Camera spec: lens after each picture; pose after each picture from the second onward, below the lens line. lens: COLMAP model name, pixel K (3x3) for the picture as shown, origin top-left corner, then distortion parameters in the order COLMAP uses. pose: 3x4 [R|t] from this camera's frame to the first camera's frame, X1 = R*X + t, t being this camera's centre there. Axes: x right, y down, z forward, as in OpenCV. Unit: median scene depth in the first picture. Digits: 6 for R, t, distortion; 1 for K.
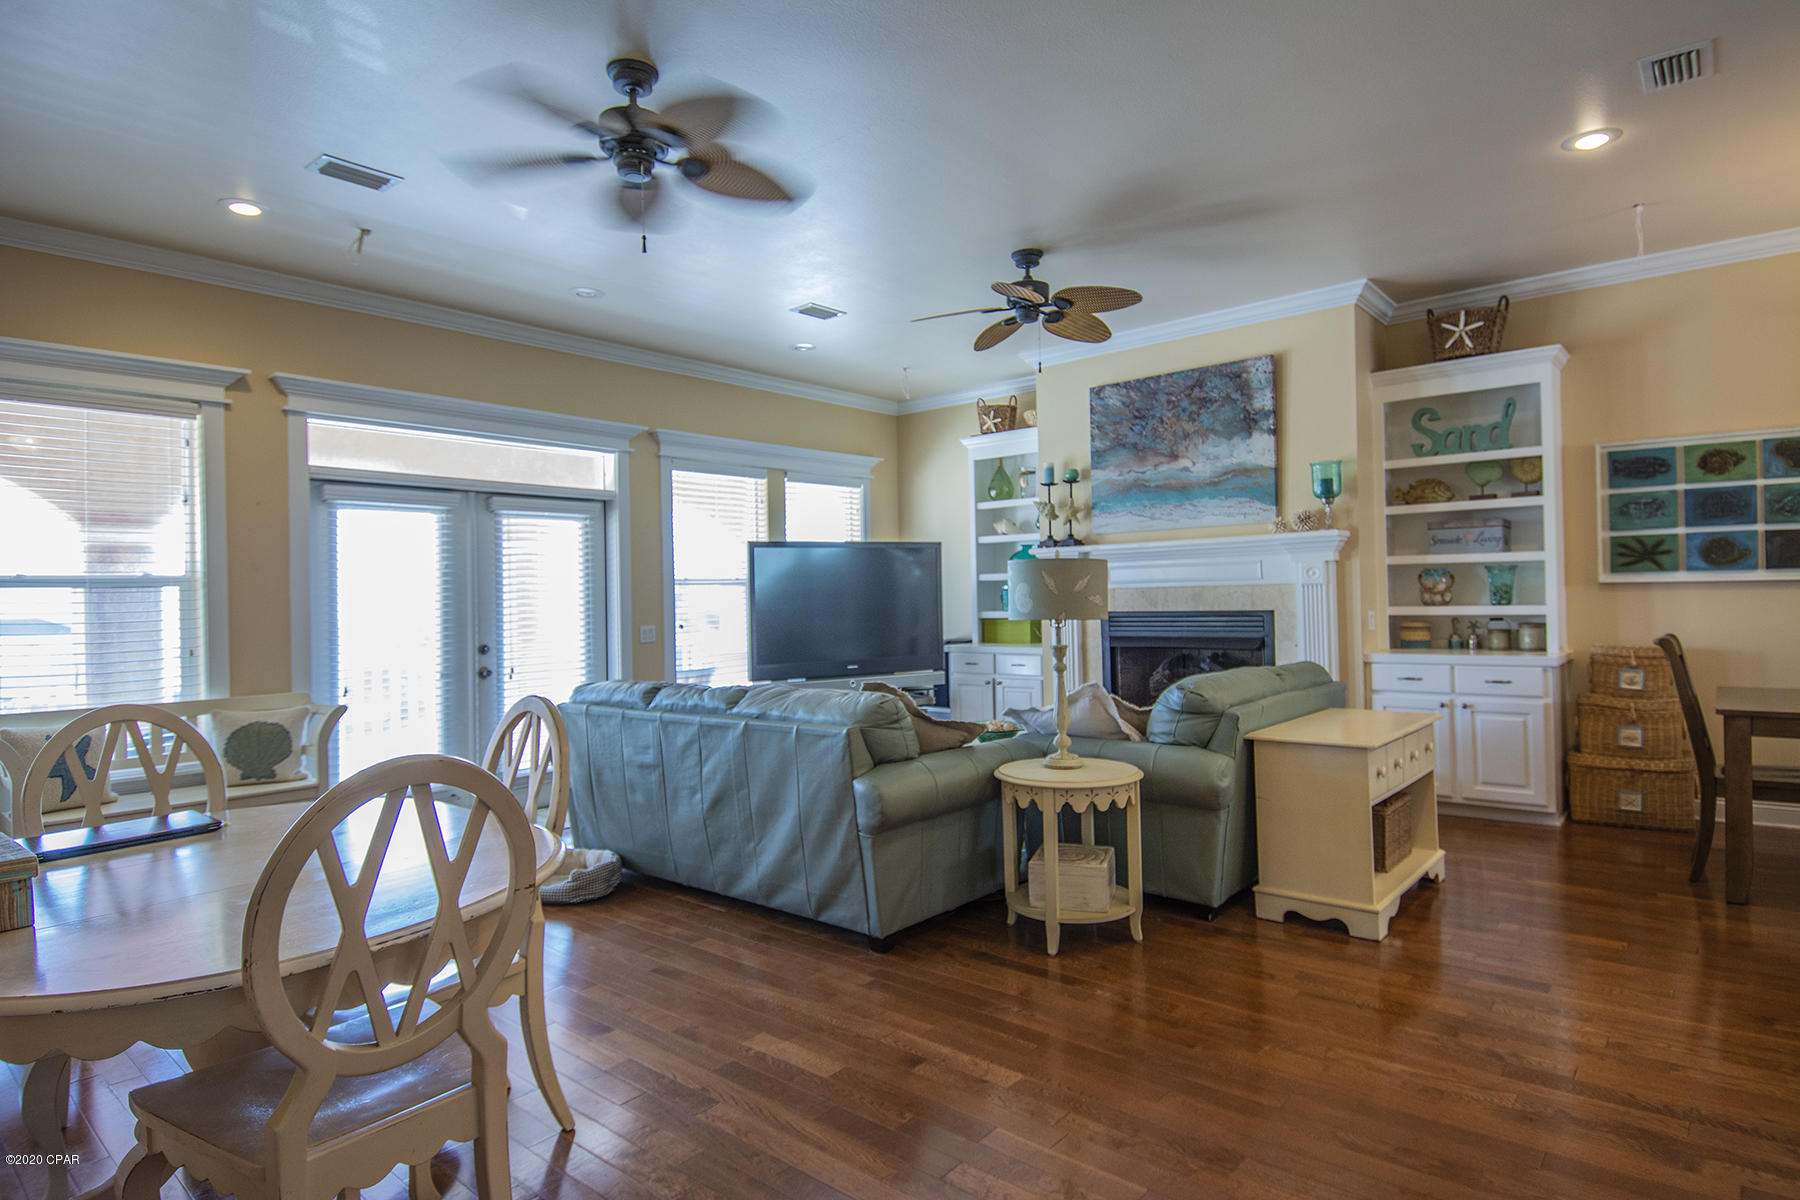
lens RADIAL K [[982.3, 0, 909.1], [0, 982.3, 598.0], [0, 0, 1]] dist [0.023544, -0.002913]
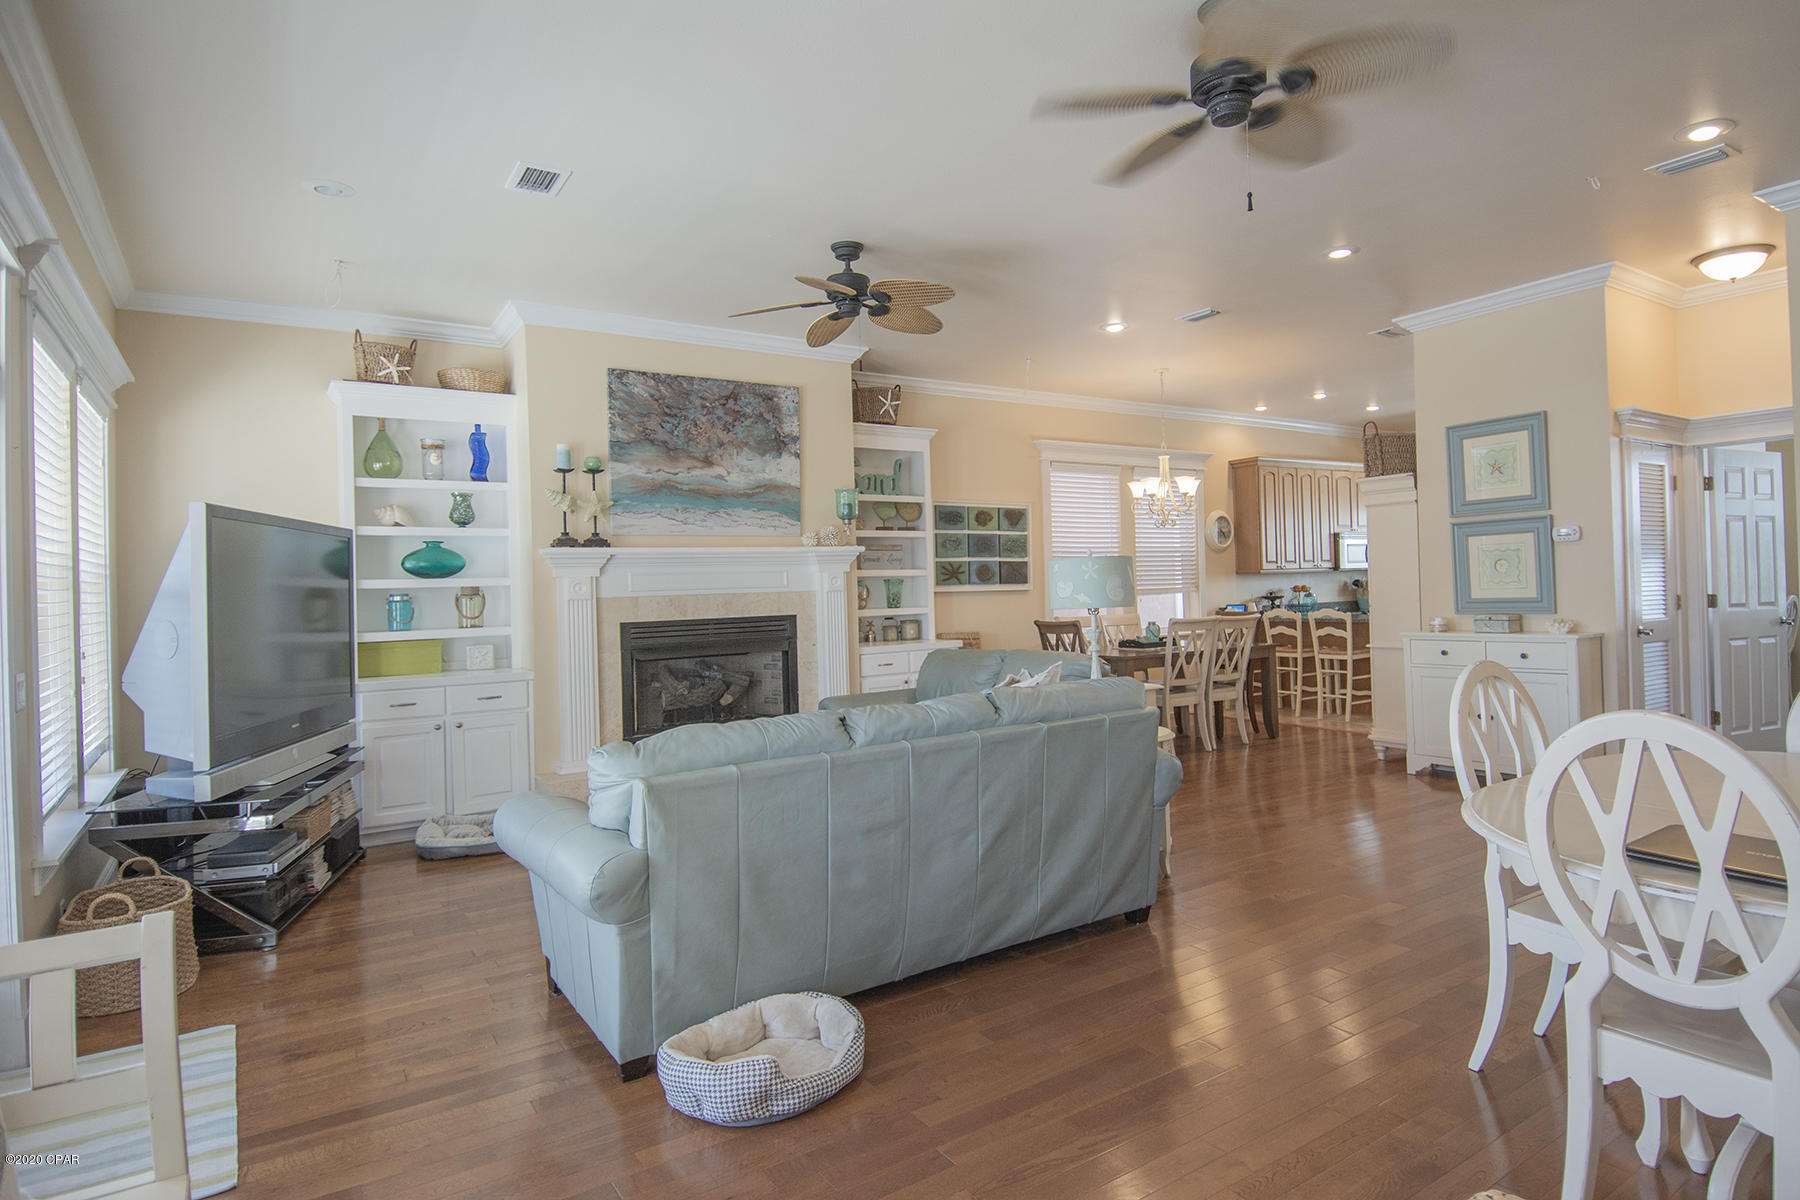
lens RADIAL K [[982.3, 0, 945.4], [0, 982.3, 594.4], [0, 0, 1]] dist [0.023544, -0.002913]
pose [[0.258194, 0.010496, 0.966036, -0.649070], [0.027136, 0.999468, -0.018112, 0.013689], [-0.965712, 0.030890, 0.257772, 0.539864]]
